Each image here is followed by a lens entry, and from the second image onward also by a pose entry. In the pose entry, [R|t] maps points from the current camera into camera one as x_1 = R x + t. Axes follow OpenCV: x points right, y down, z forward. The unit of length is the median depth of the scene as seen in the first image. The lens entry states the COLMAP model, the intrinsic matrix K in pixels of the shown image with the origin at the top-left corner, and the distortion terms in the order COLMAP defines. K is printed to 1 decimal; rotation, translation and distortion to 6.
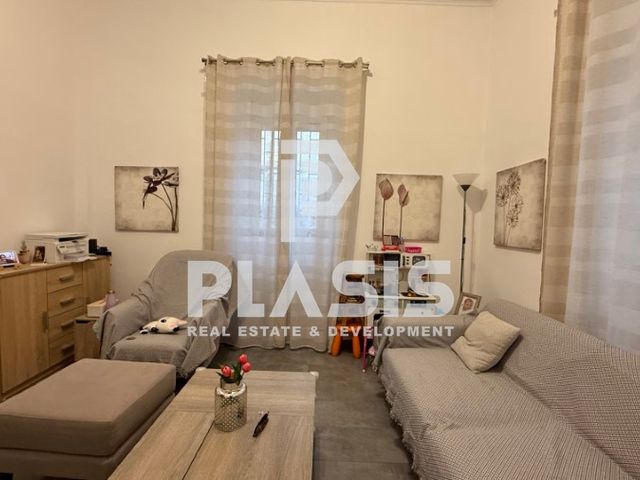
lens RADIAL K [[338.6, 0, 317.4], [0, 338.6, 240.1], [0, 0, 1]] dist [0.001714, -0.000906]
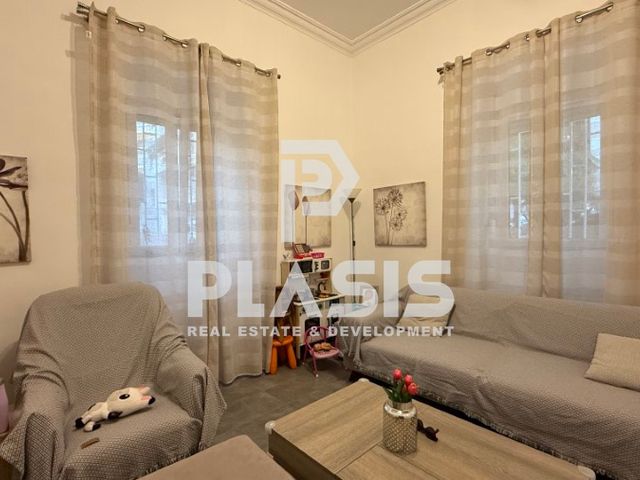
lens RADIAL K [[338.6, 0, 317.4], [0, 338.6, 240.1], [0, 0, 1]] dist [0.001714, -0.000906]
pose [[0.724209, -0.061543, 0.686829, -0.521222], [0.081964, 0.996631, 0.002878, -0.026653], [-0.684692, 0.054211, 0.726813, 0.219931]]
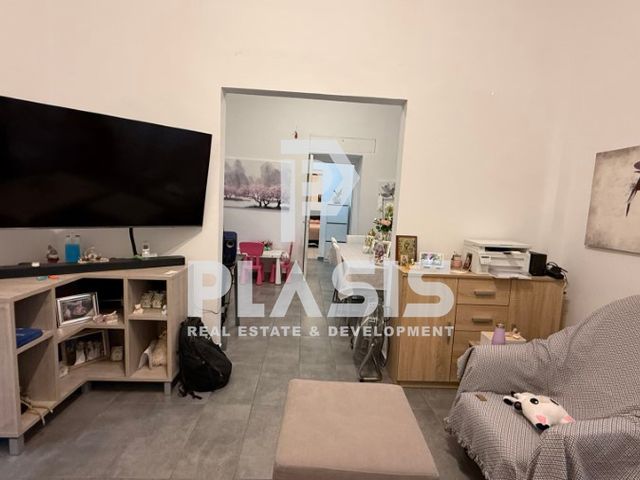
lens RADIAL K [[338.6, 0, 317.4], [0, 338.6, 240.1], [0, 0, 1]] dist [0.001714, -0.000906]
pose [[0.045784, 0.079011, -0.995822, 0.083977], [-0.111937, 0.990995, 0.073481, -0.035893], [0.992660, 0.108105, 0.054216, 0.474702]]
